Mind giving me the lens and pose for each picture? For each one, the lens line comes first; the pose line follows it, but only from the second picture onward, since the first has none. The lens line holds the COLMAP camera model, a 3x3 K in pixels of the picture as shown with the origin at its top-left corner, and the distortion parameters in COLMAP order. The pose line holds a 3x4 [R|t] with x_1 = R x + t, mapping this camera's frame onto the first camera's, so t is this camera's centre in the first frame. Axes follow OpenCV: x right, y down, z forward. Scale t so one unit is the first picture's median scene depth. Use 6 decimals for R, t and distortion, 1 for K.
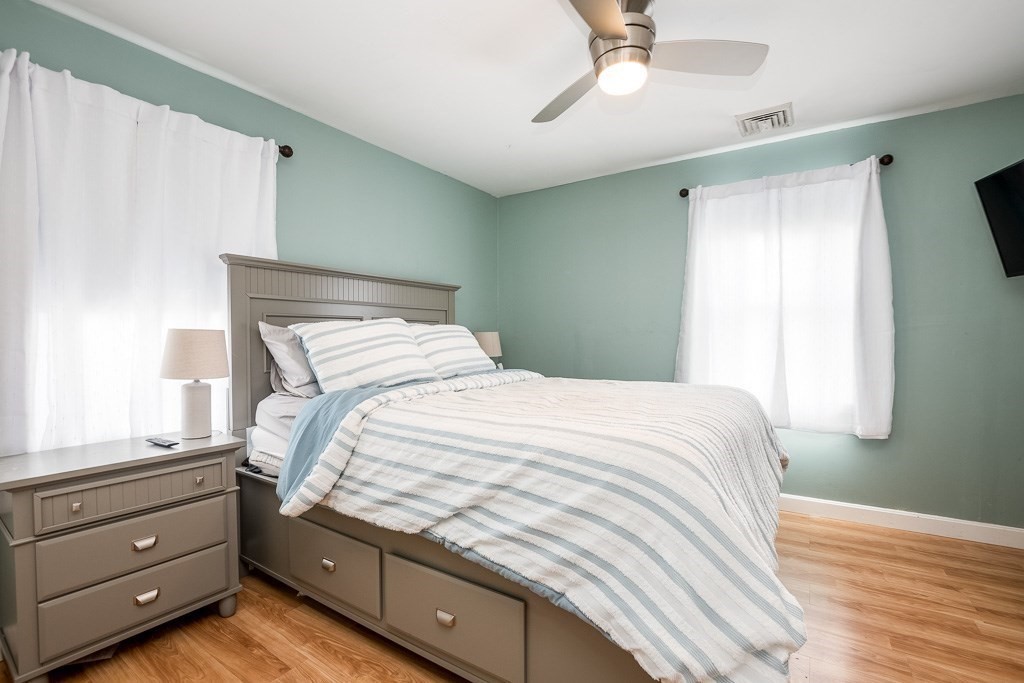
lens RADIAL K [[461.1, 0, 513.3], [0, 461.1, 340.4], [0, 0, 1]] dist [-0.039024, 0.007880]
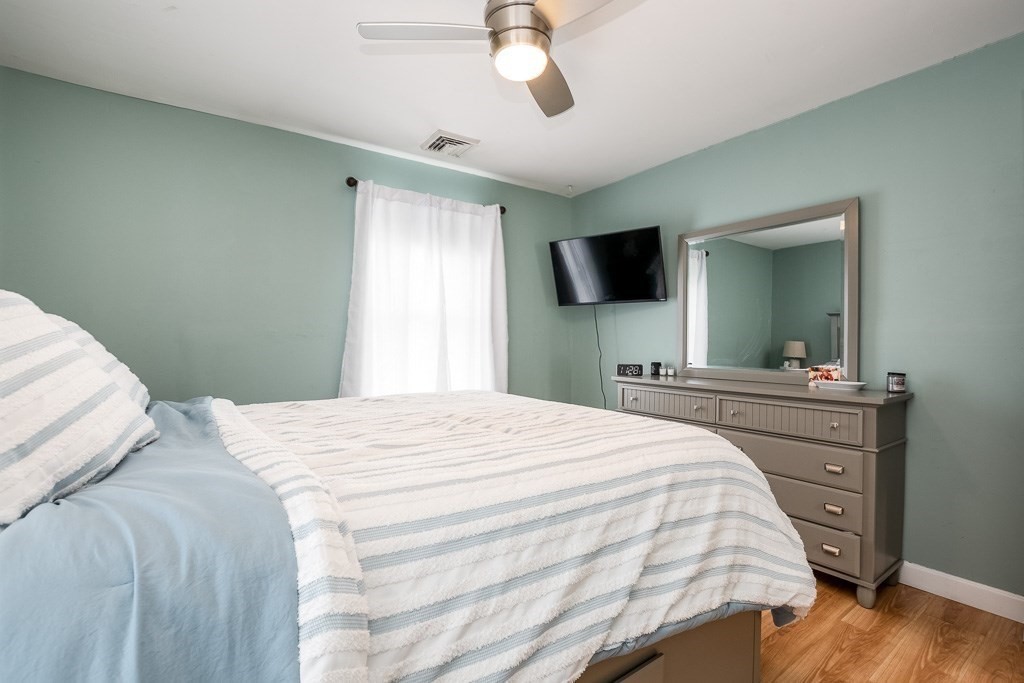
lens RADIAL K [[461.1, 0, 515.1], [0, 461.1, 348.0], [0, 0, 1]] dist [-0.039024, 0.007880]
pose [[0.373802, -0.007712, 0.927476, -0.750349], [0.008254, 0.999953, 0.004988, -0.000537], [-0.927472, 0.005791, 0.373848, 0.820791]]
